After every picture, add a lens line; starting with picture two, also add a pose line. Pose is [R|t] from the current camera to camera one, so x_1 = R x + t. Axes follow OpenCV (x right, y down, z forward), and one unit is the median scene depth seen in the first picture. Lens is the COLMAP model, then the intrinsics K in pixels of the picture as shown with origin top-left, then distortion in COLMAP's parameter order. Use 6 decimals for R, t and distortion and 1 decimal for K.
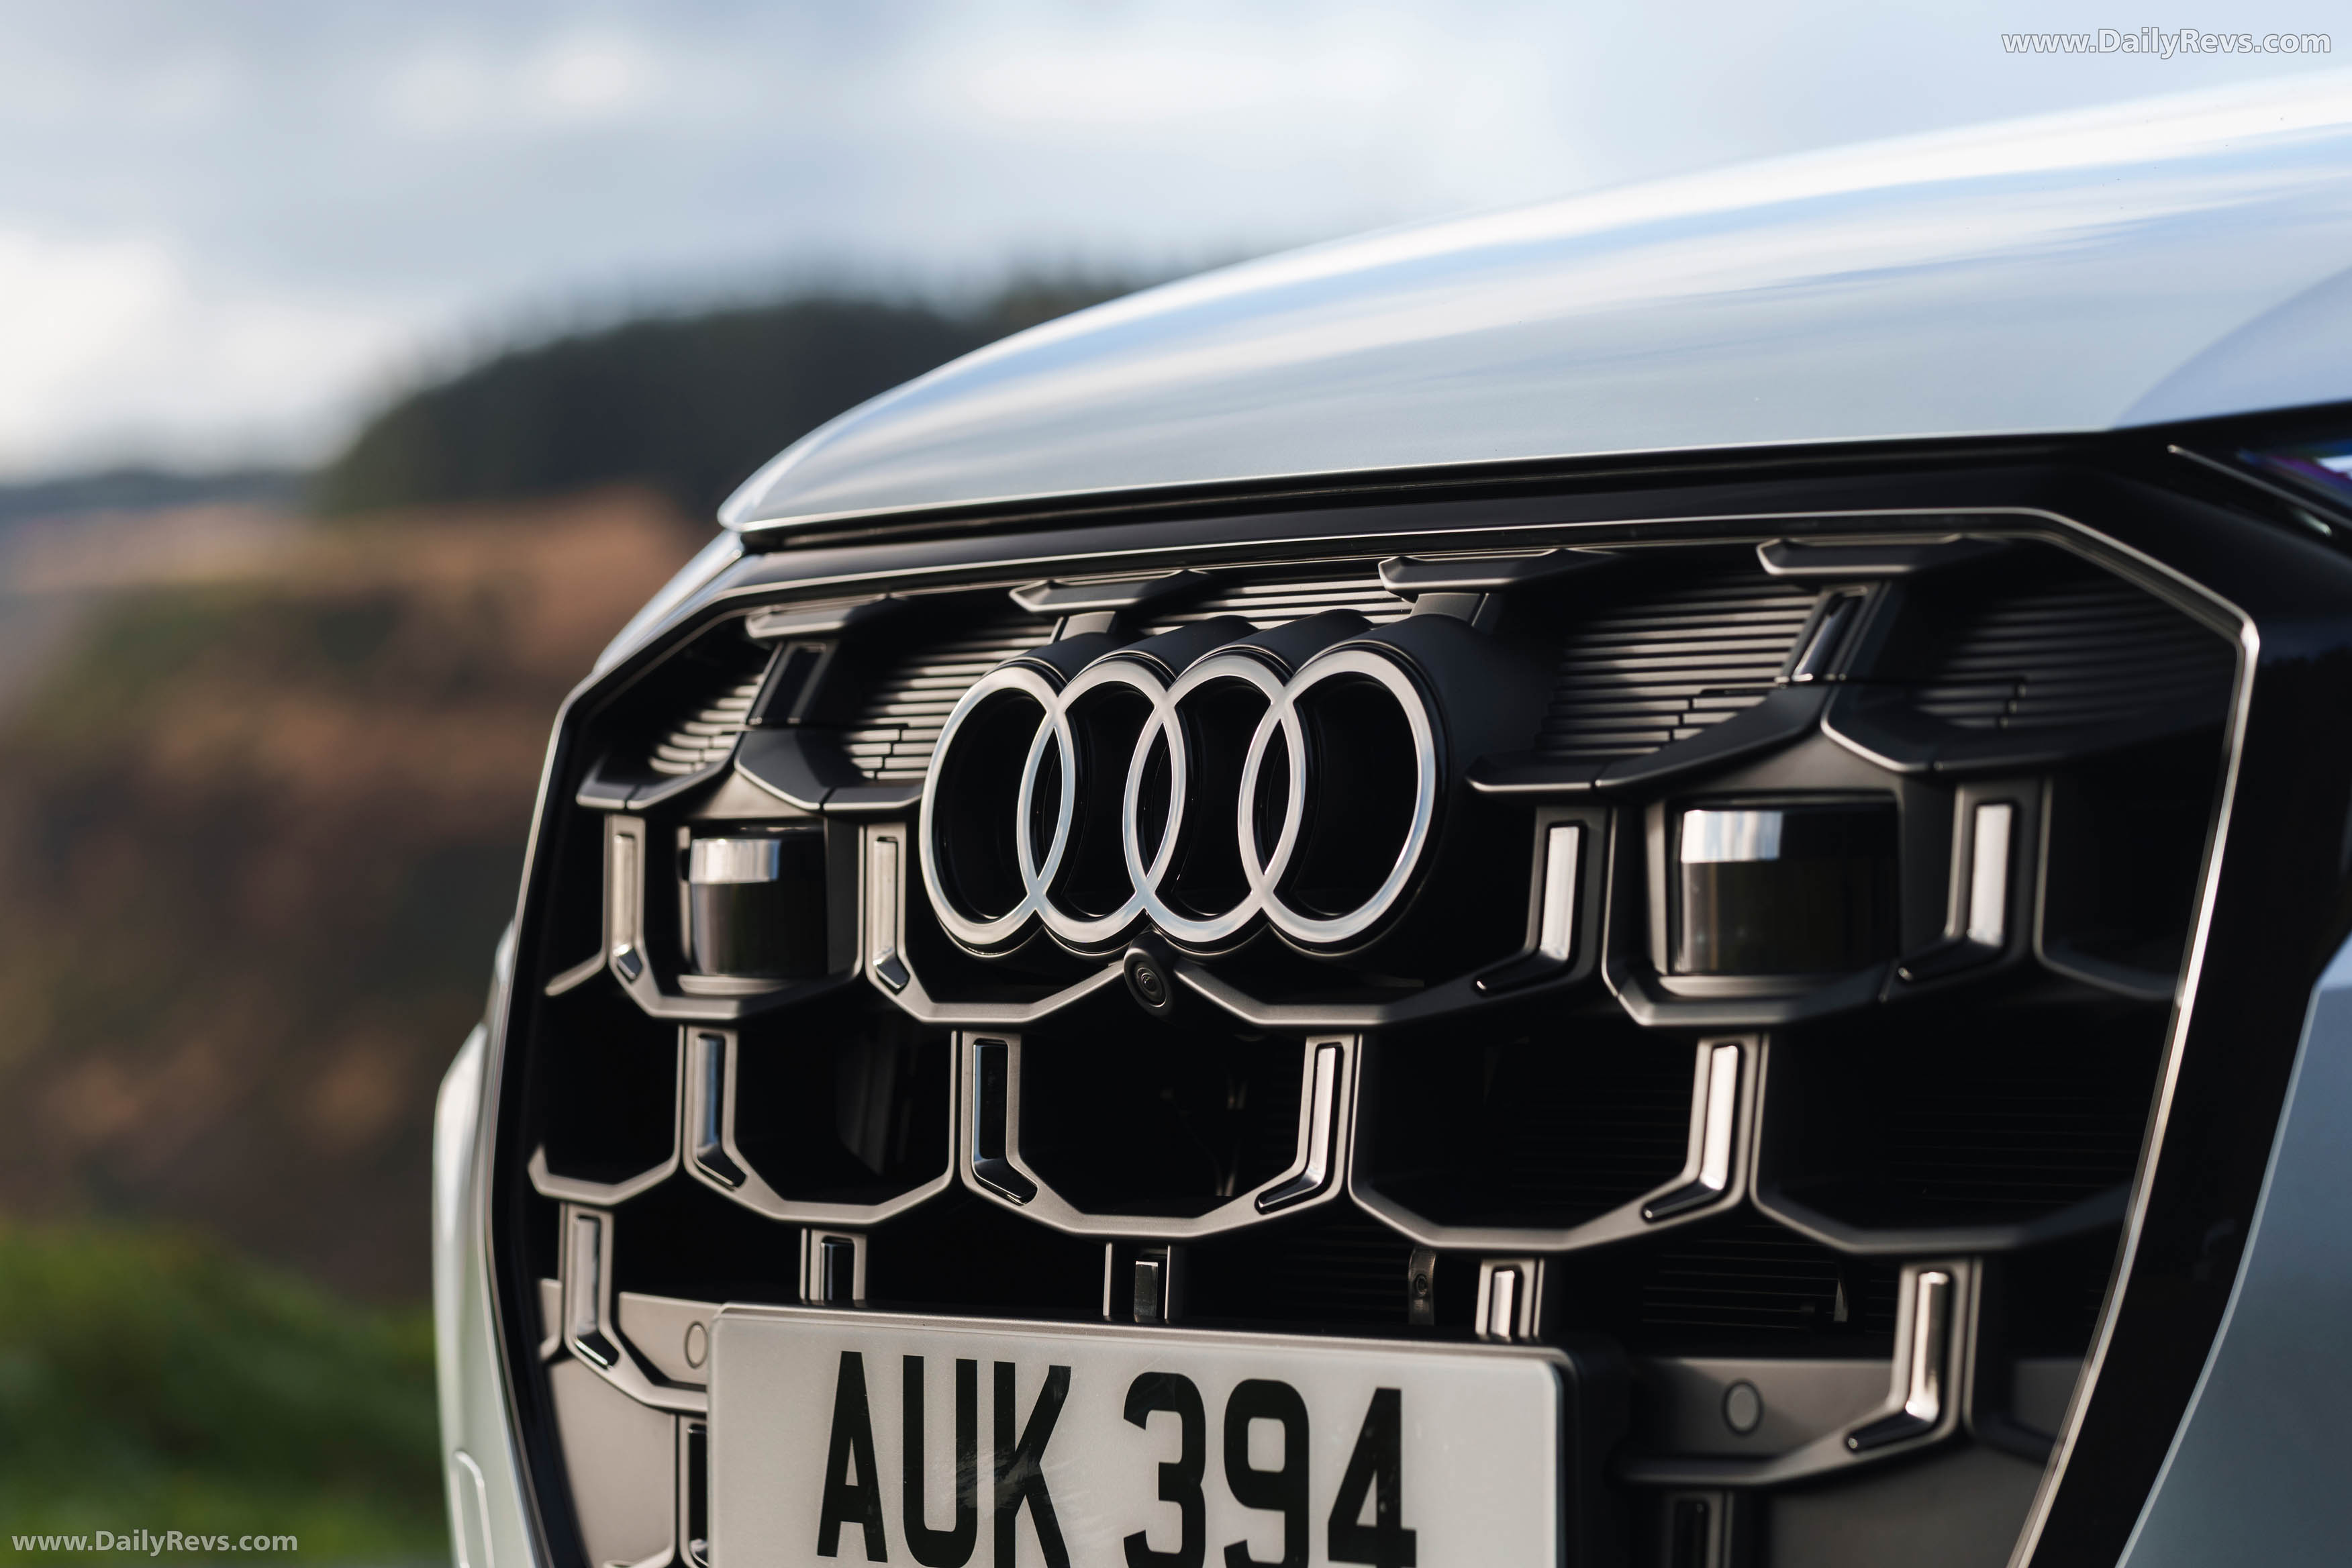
lens RADIAL K [[8643.3, 0, 1183.7], [0, 8643.3, 775.0], [0, 0, 1]] dist [0.279804, 0.000000]
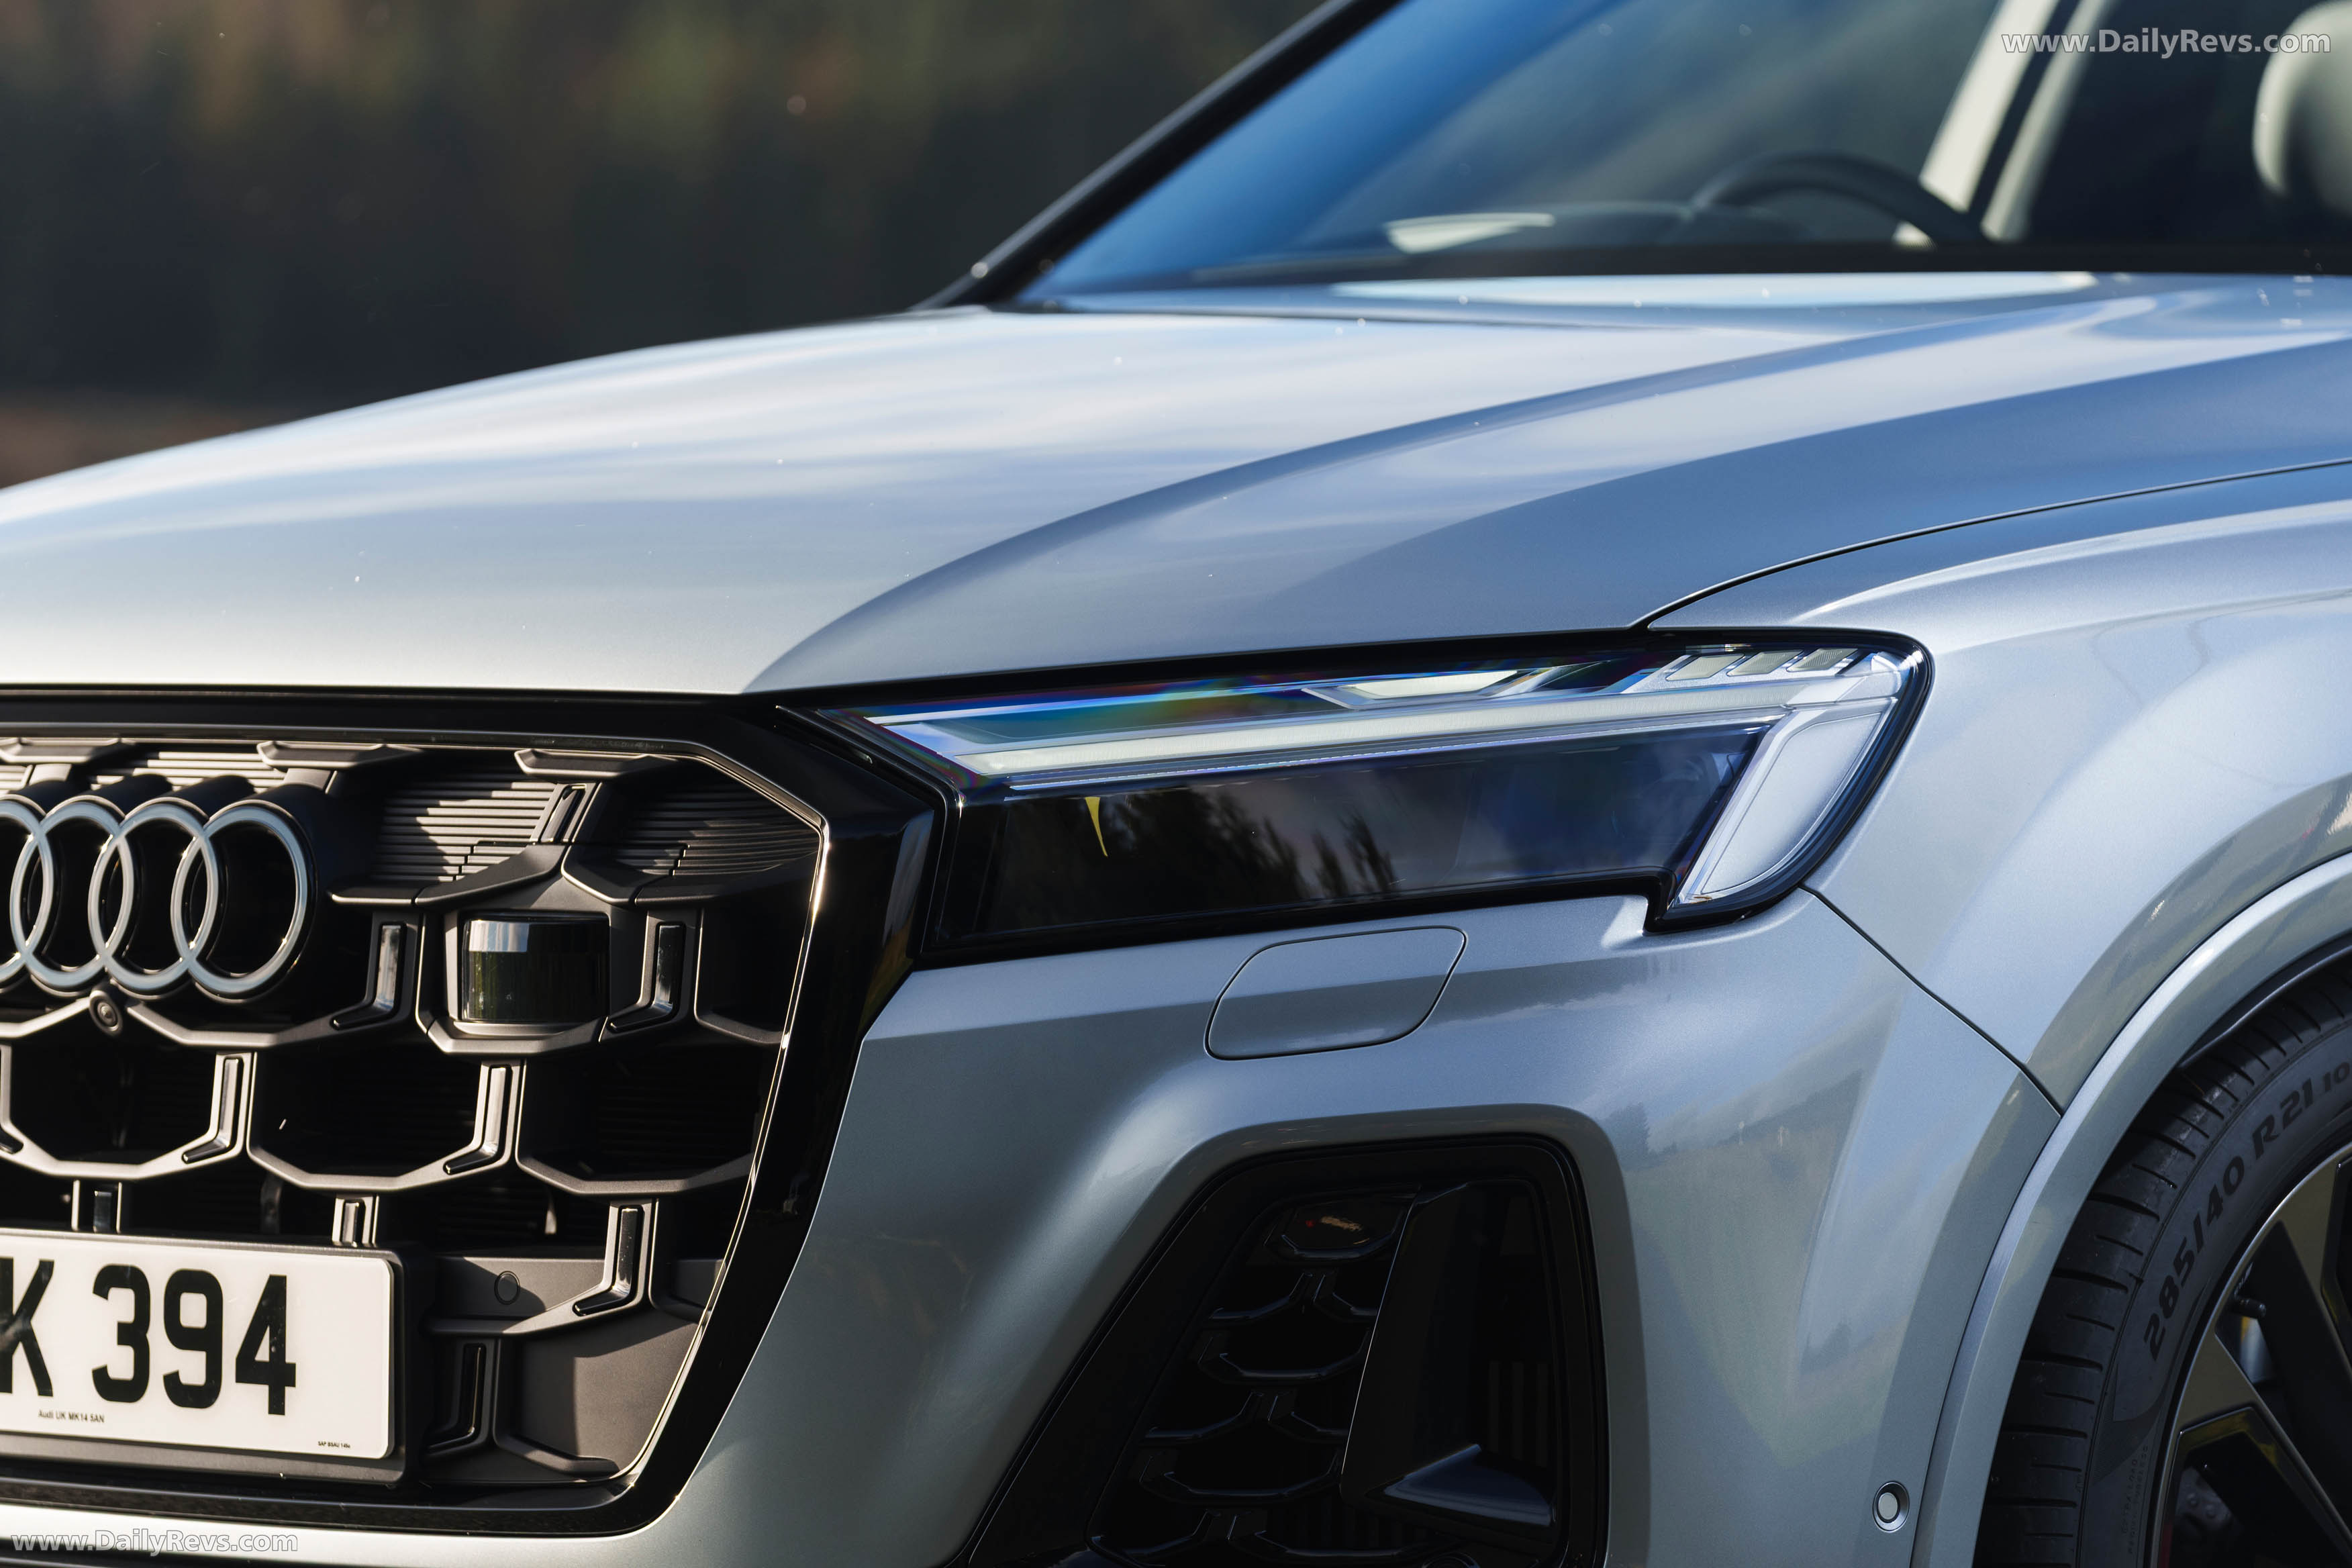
lens RADIAL K [[11266.9, 0, 1184.4], [0, 11266.9, 787.4], [0, 0, 1]] dist [0.084278, 0.000000]
pose [[0.983944, 0.010999, 0.178136, -0.181143], [-0.016257, 0.999473, 0.028080, -0.079462], [-0.177733, -0.030525, 0.983605, -1.062249]]
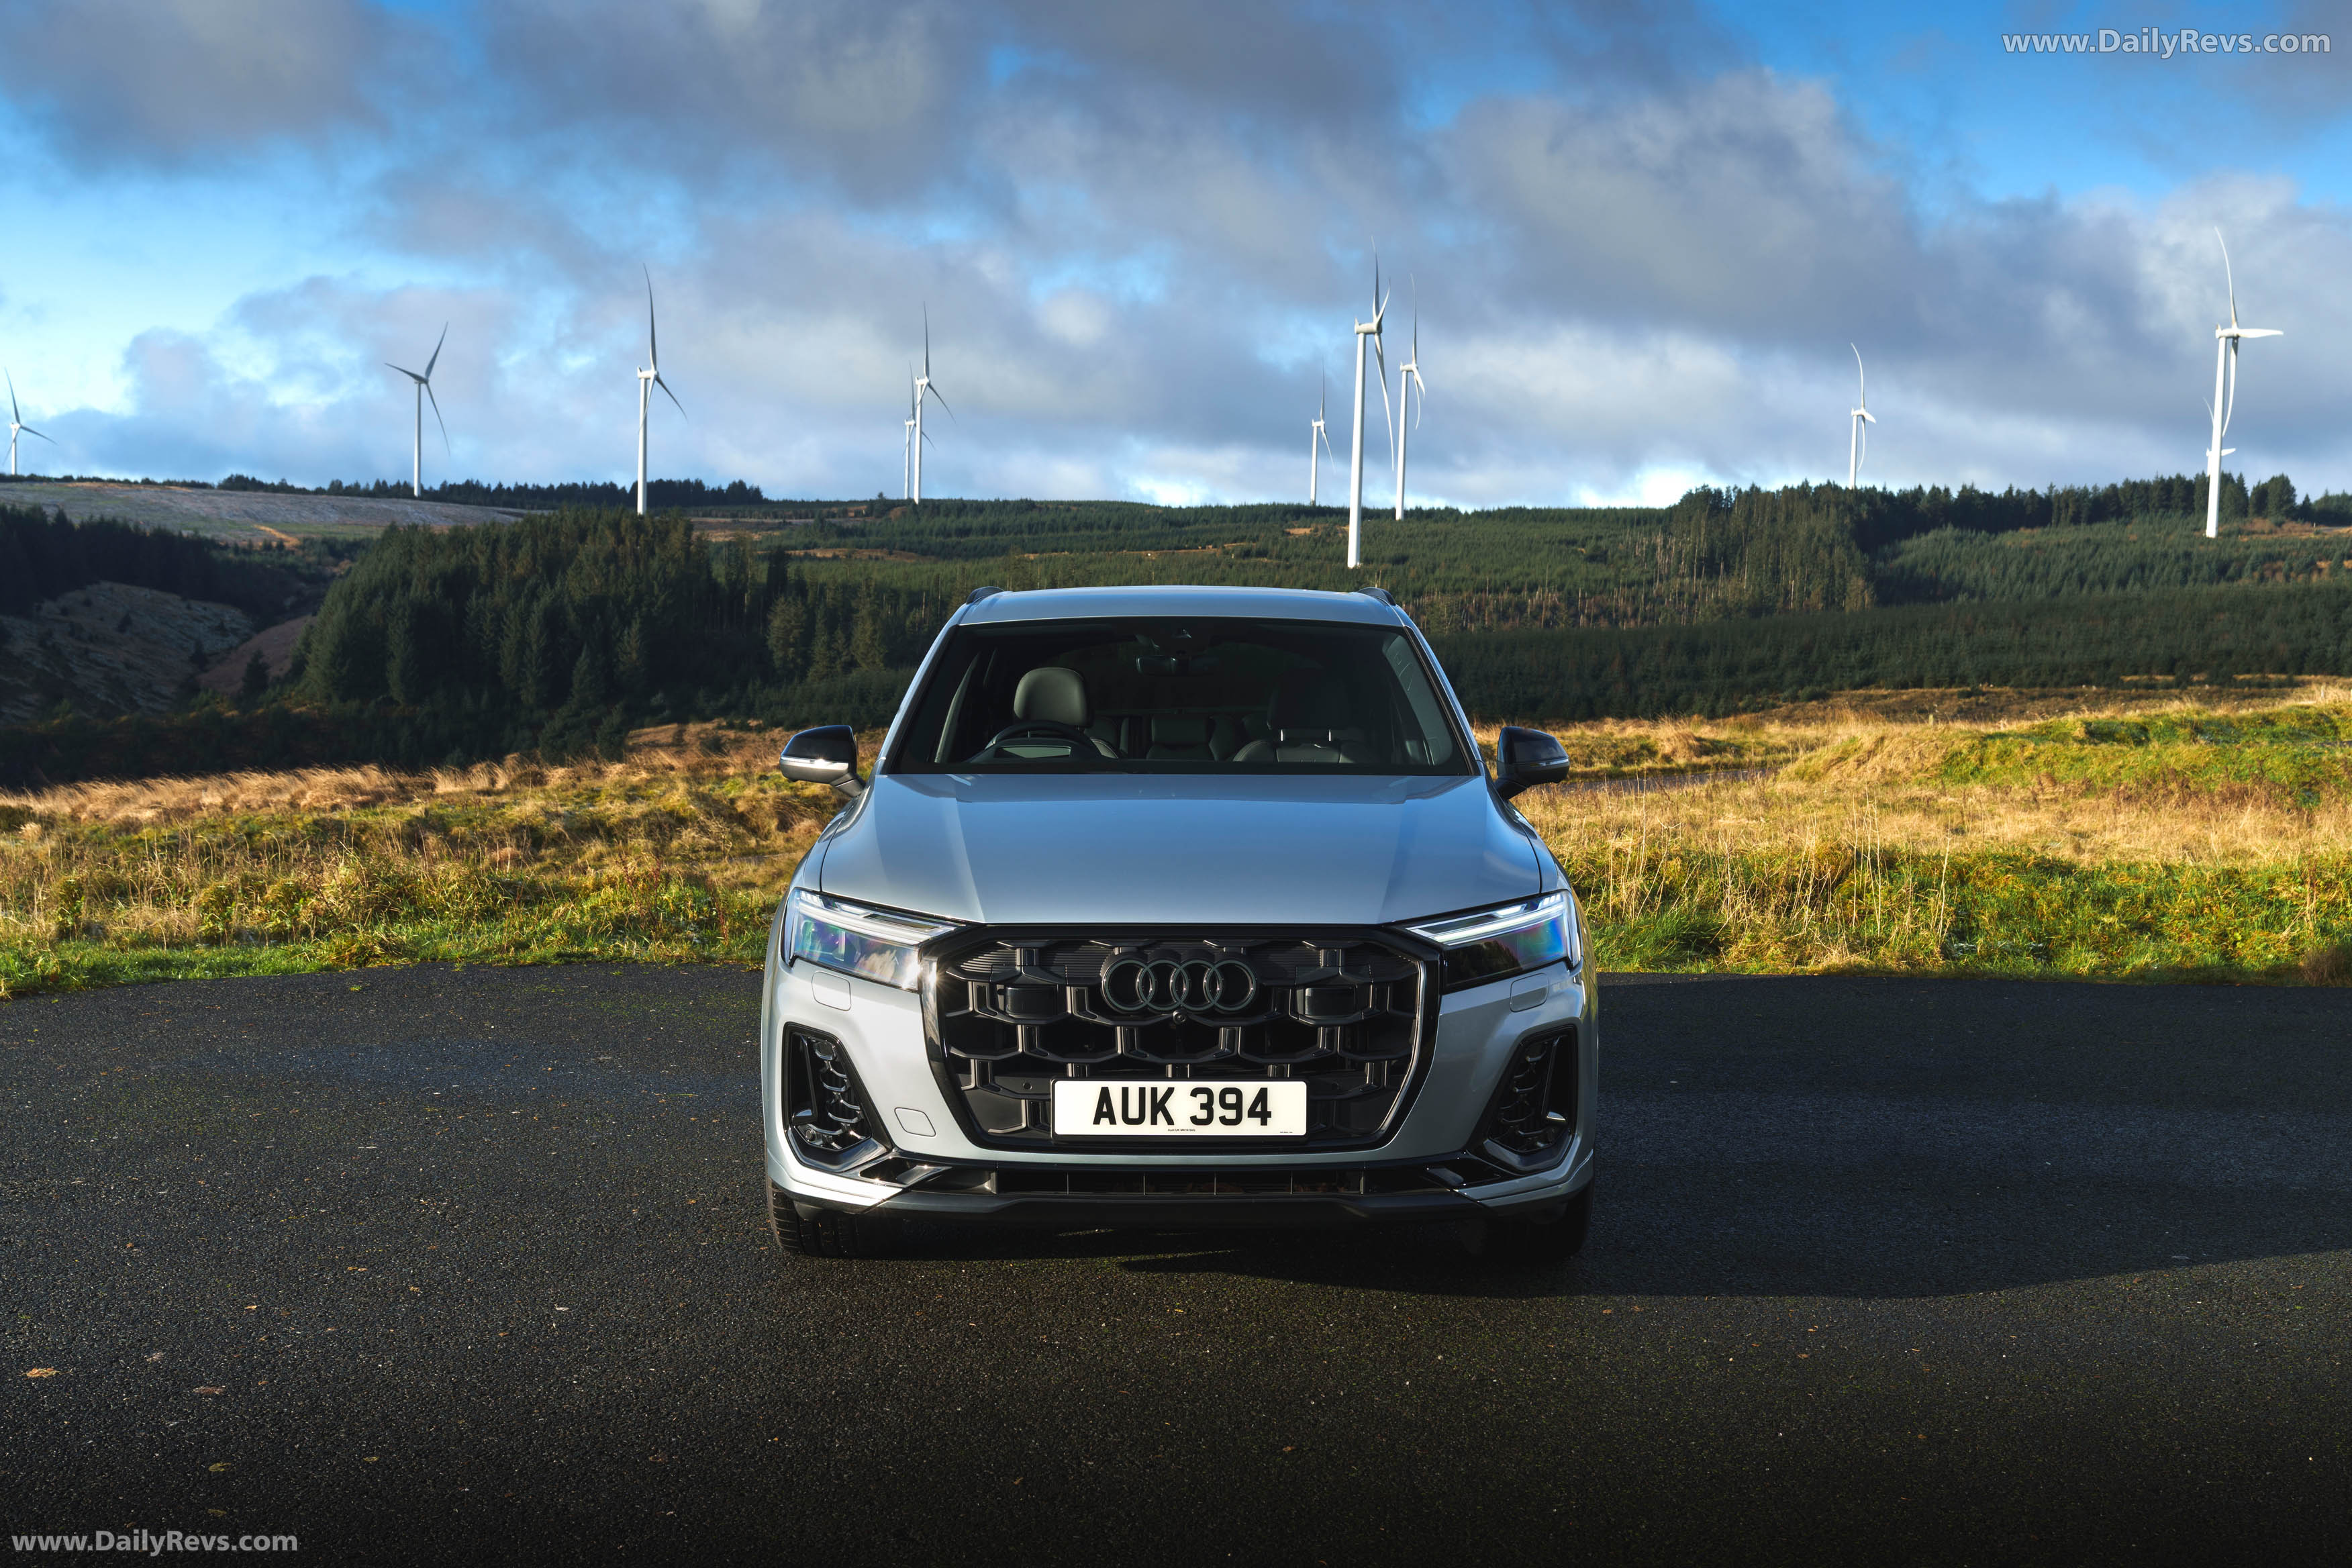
lens RADIAL K [[2633.5, 0, 1205.6], [0, 2633.5, 872.2], [0, 0, 1]] dist [0.010391, 0.000000]
pose [[0.590798, -0.053985, 0.805011, -1.416040], [-0.022454, 0.996272, 0.083290, -0.221036], [-0.806507, -0.067284, 0.587383, -0.012763]]
